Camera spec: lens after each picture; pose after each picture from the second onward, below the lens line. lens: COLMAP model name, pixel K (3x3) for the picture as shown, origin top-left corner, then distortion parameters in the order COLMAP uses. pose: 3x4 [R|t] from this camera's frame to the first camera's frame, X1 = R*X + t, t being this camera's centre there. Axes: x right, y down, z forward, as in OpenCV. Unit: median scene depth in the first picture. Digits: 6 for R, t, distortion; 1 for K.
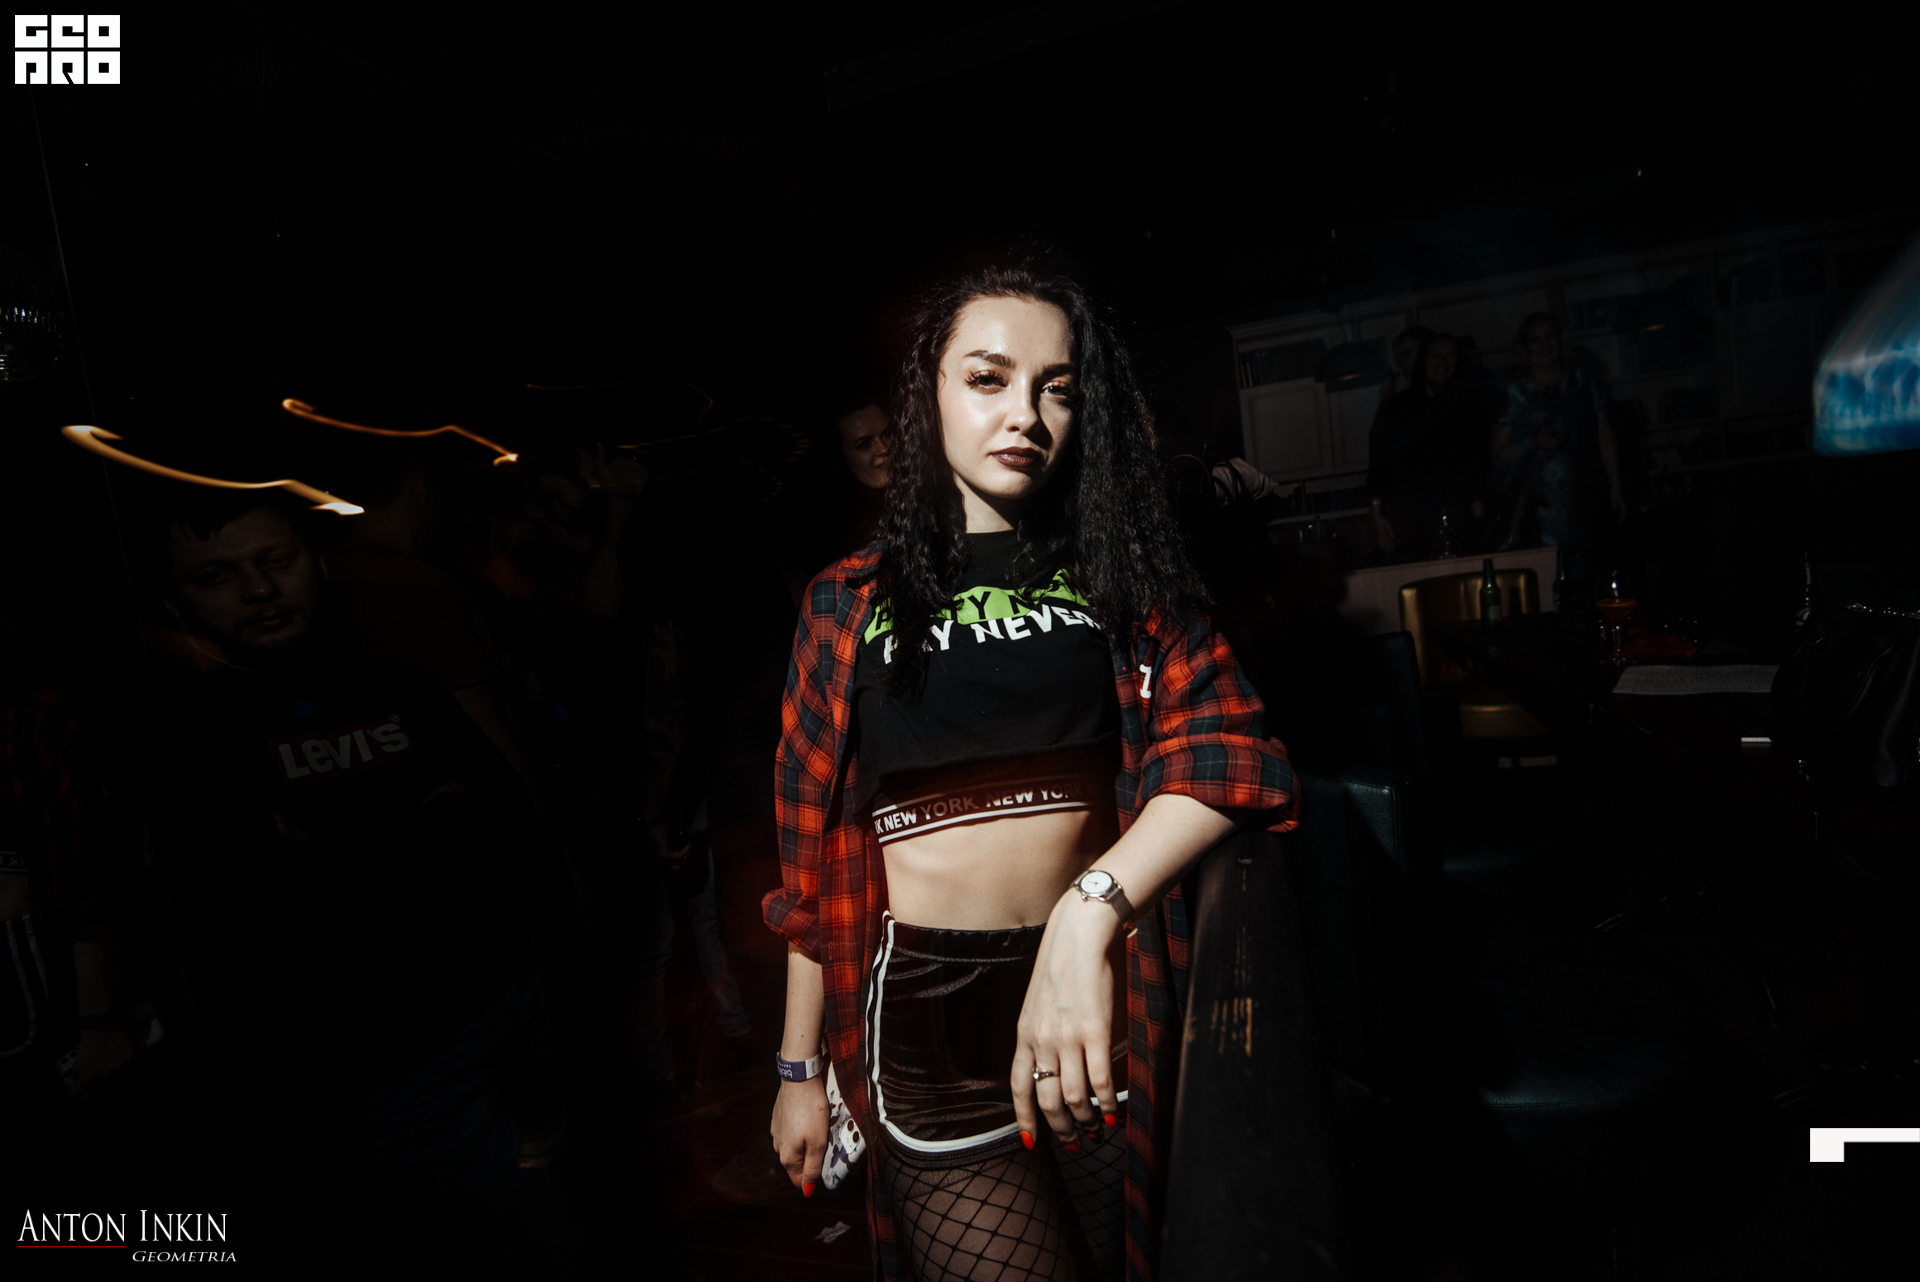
lens RADIAL K [[896.0, 0, 960.0], [0, 896.0, 641.0], [0, 0, 1]] dist [-0.019170, 0.000276]
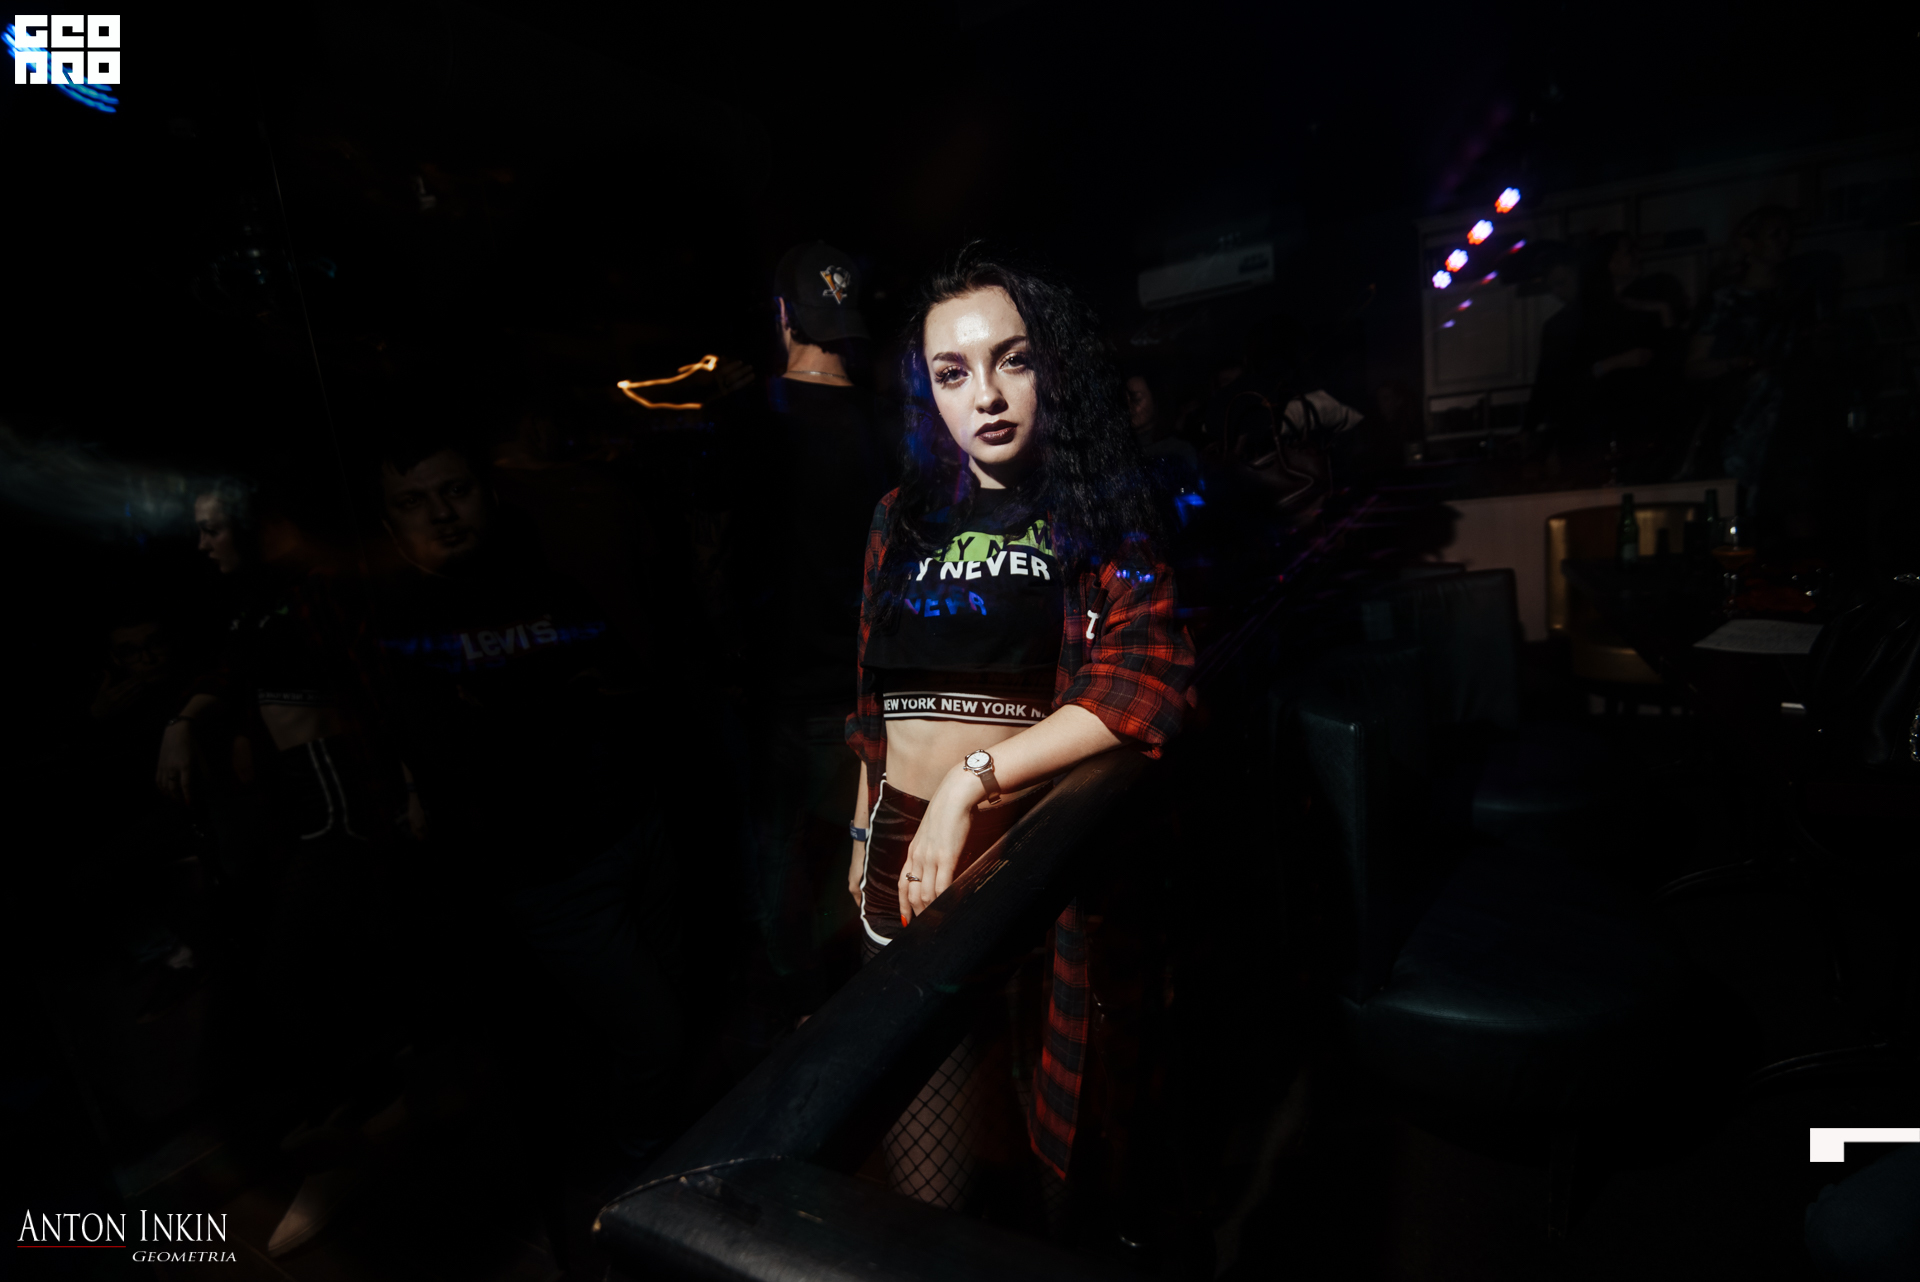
lens RADIAL K [[896.0, 0, 960.0], [0, 896.0, 641.0], [0, 0, 1]] dist [-0.019170, 0.000276]
pose [[0.978441, 0.052395, -0.199771, 0.194884], [-0.030623, 0.993397, 0.110561, -0.037132], [0.204245, -0.102060, 0.973585, -0.113788]]
